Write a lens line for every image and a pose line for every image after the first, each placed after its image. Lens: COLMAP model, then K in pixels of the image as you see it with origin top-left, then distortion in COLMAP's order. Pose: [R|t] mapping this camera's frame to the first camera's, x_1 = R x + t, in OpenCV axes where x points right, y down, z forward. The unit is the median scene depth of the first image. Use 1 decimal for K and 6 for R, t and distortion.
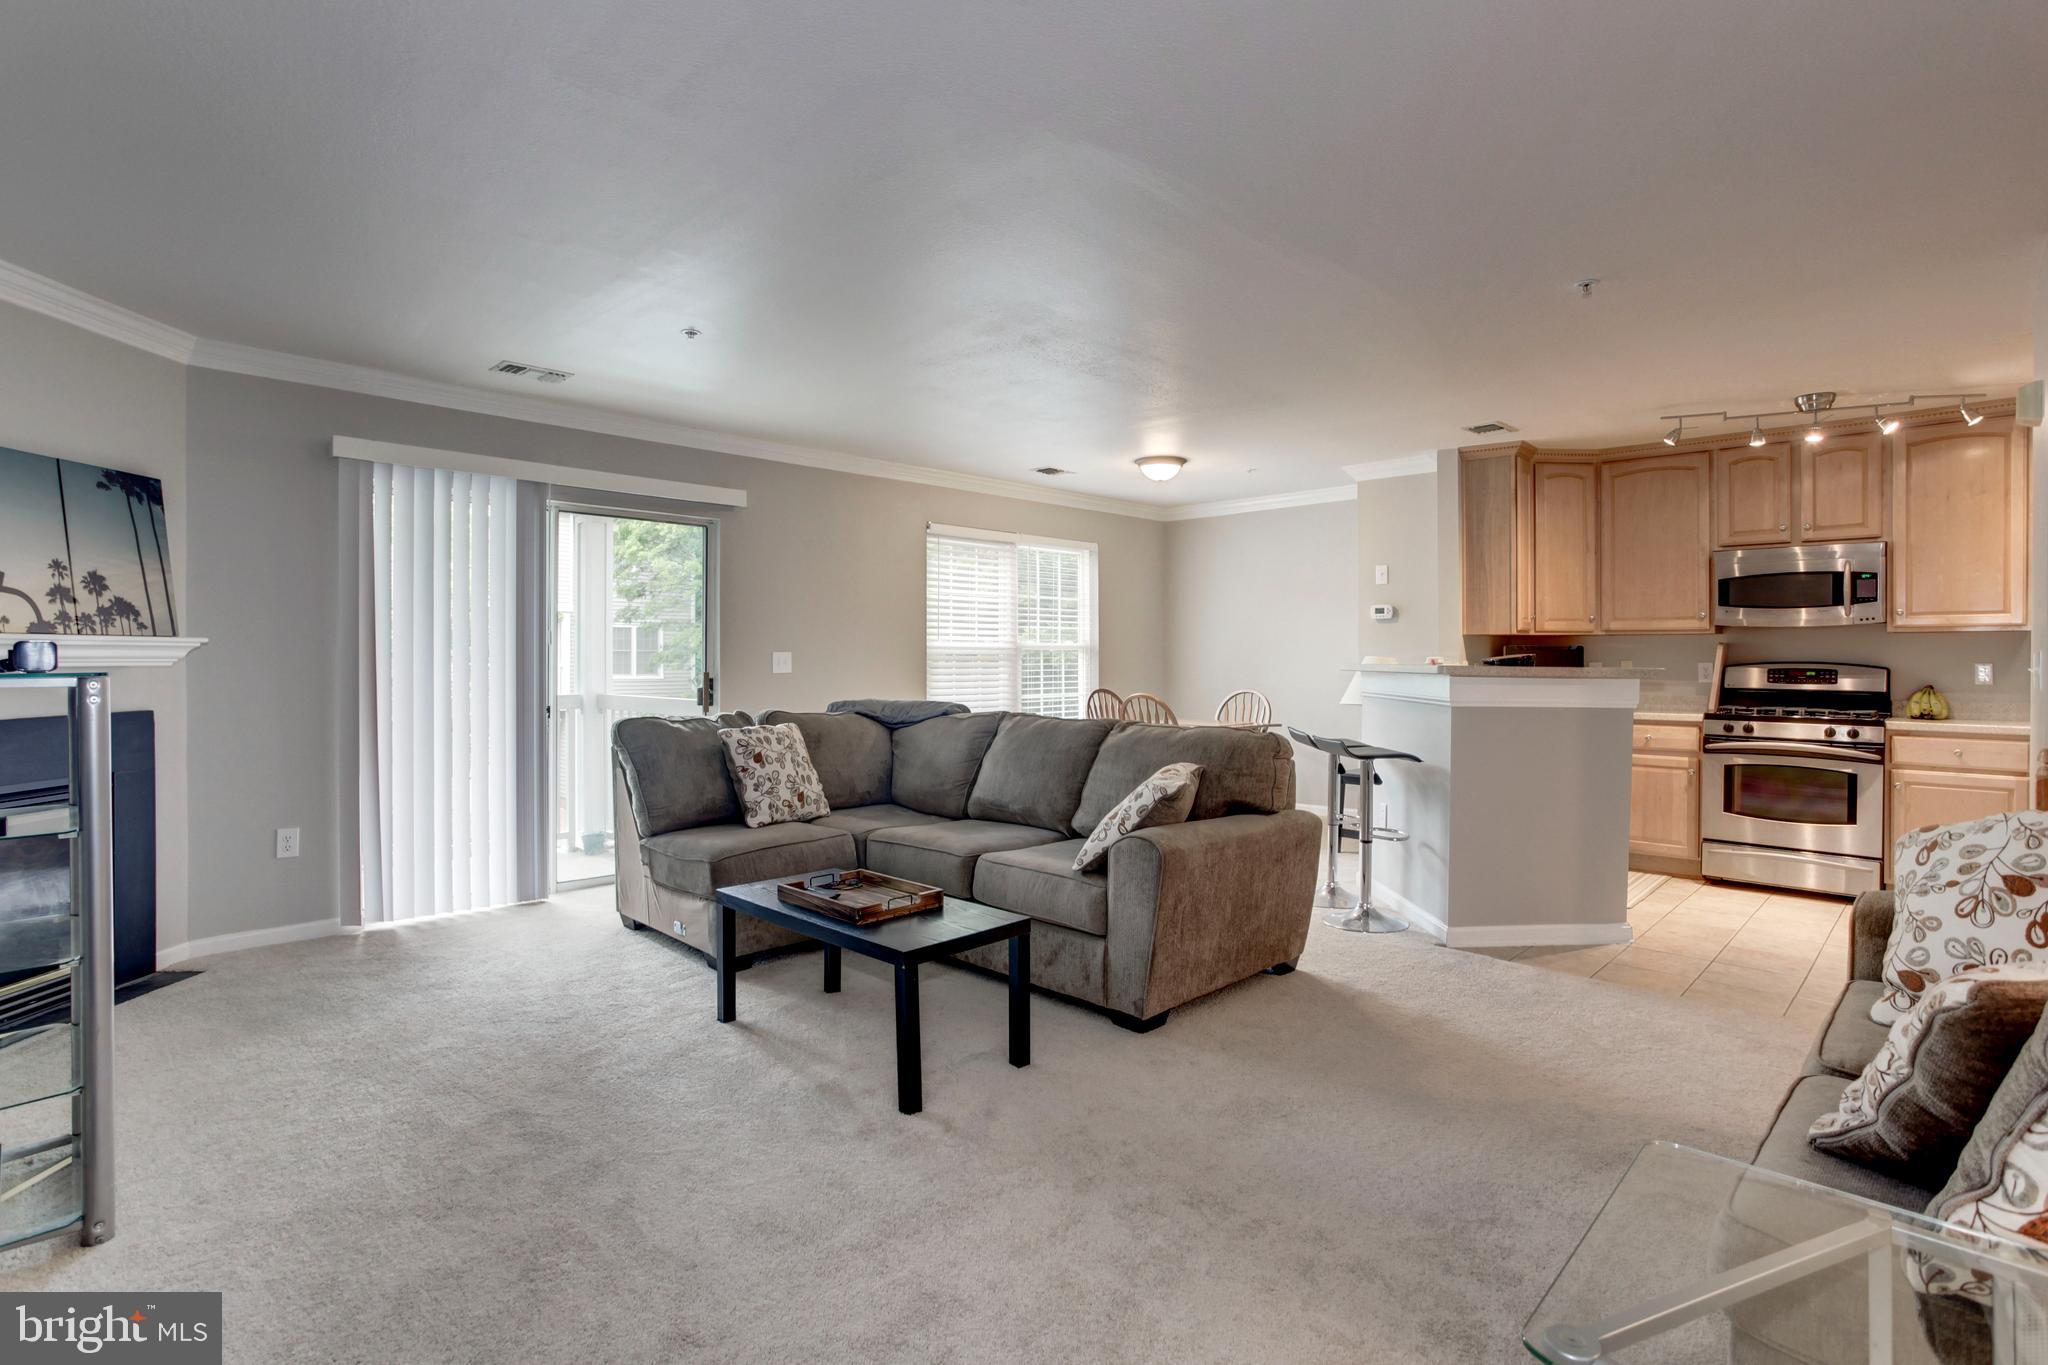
lens RADIAL K [[1038.3, 0, 1034.3], [0, 1038.3, 651.5], [0, 0, 1]] dist [-0.004190, 0.000059]
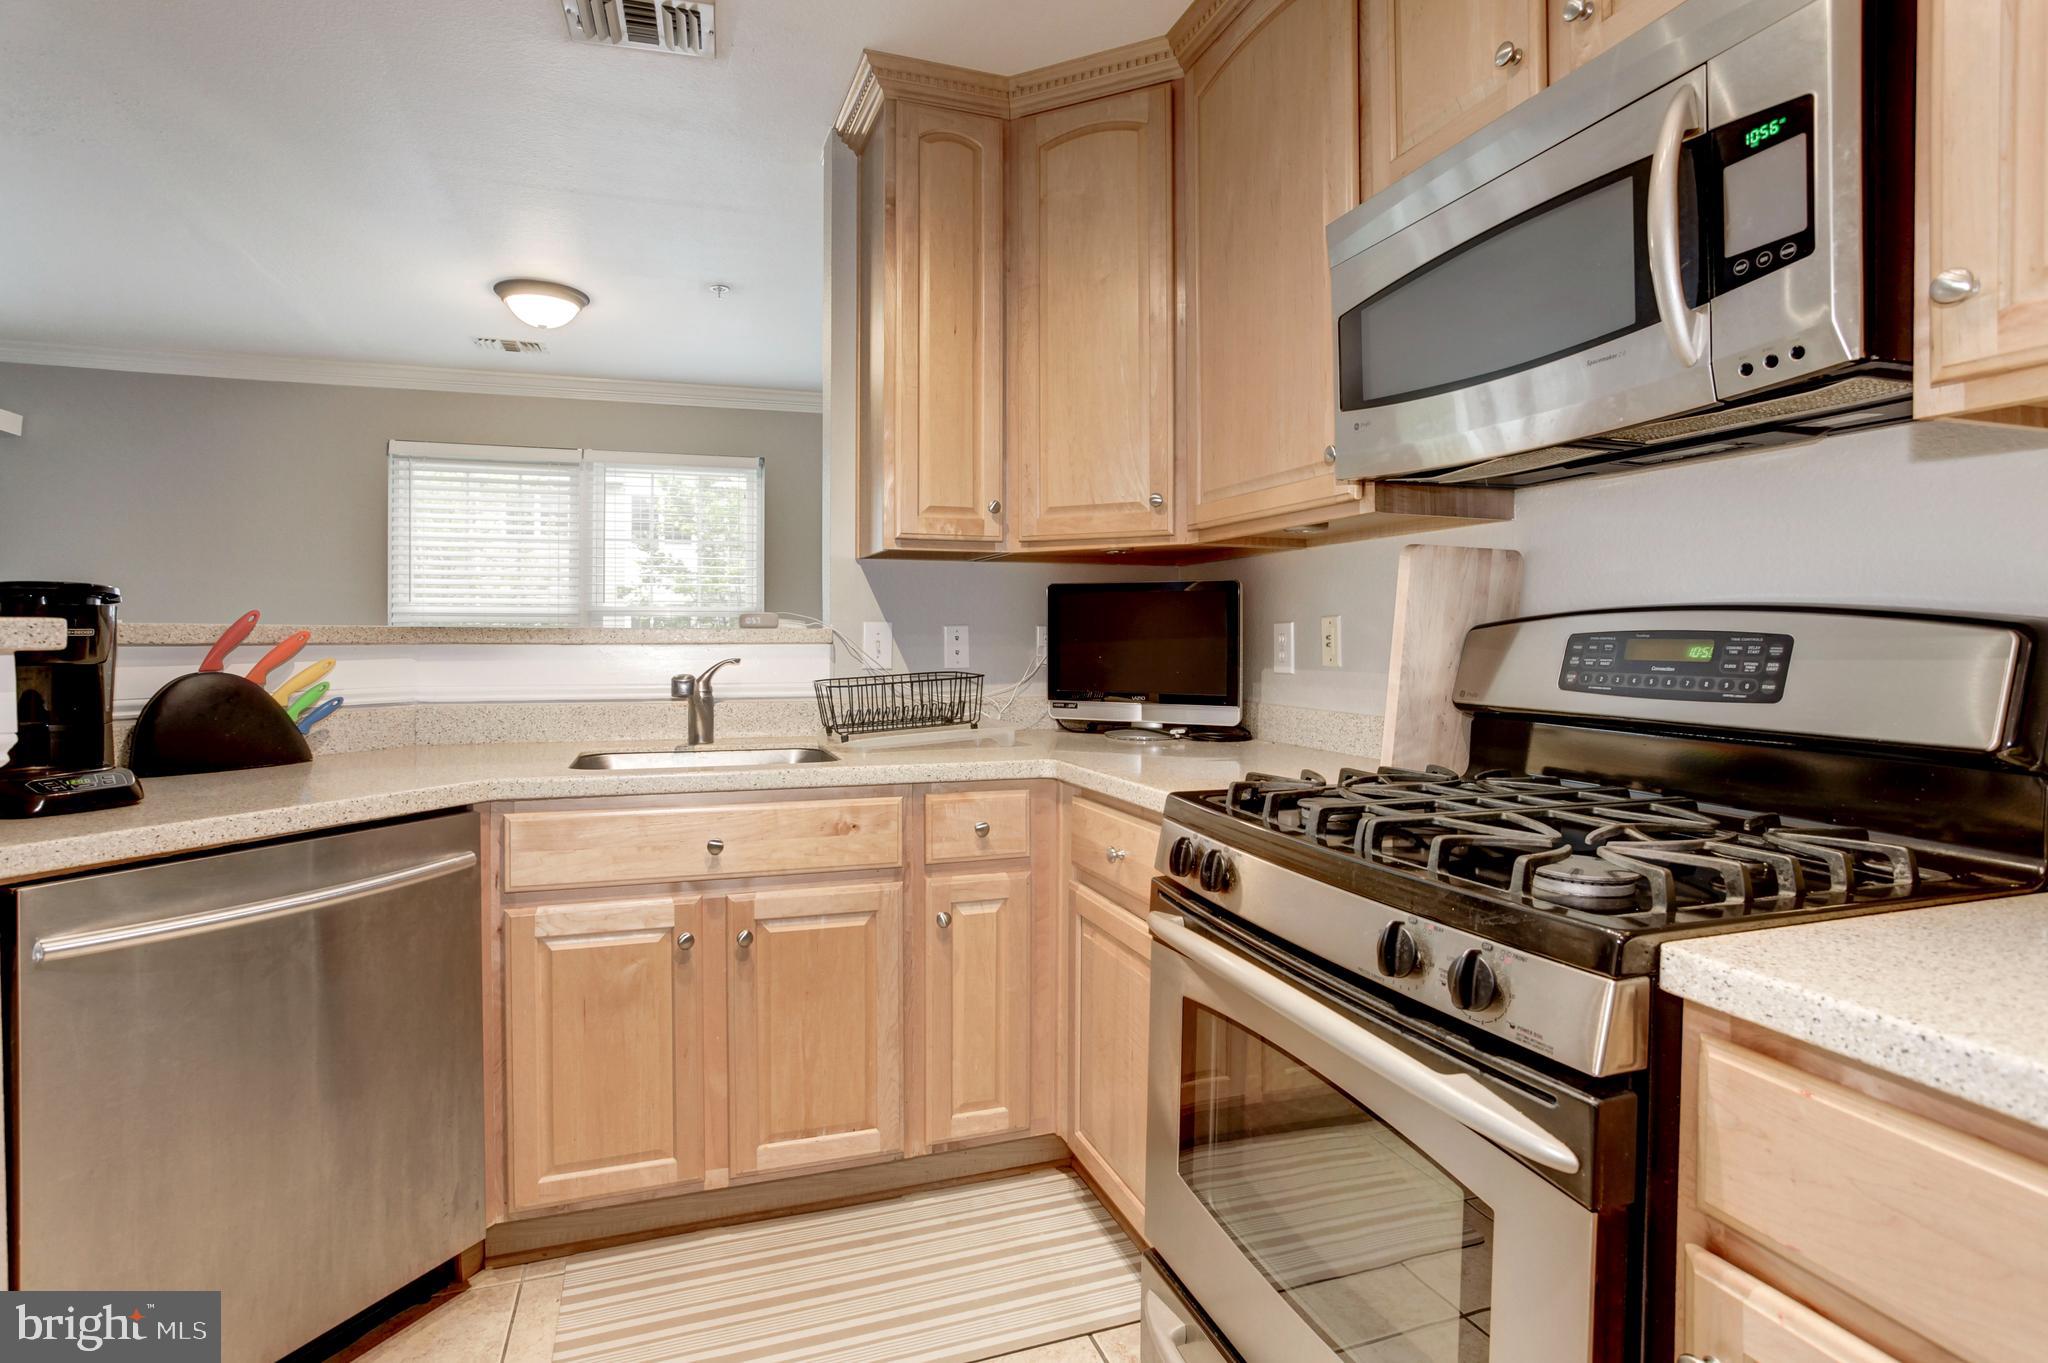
lens RADIAL K [[1002.2, 0, 1019.2], [0, 1002.2, 640.8], [0, 0, 1]] dist [-0.001294, -0.000036]
pose [[0.859722, -0.003753, -0.510749, 0.761261], [0.009222, 0.999924, 0.008175, 0.015833], [0.510679, -0.011738, 0.859691, 0.755881]]
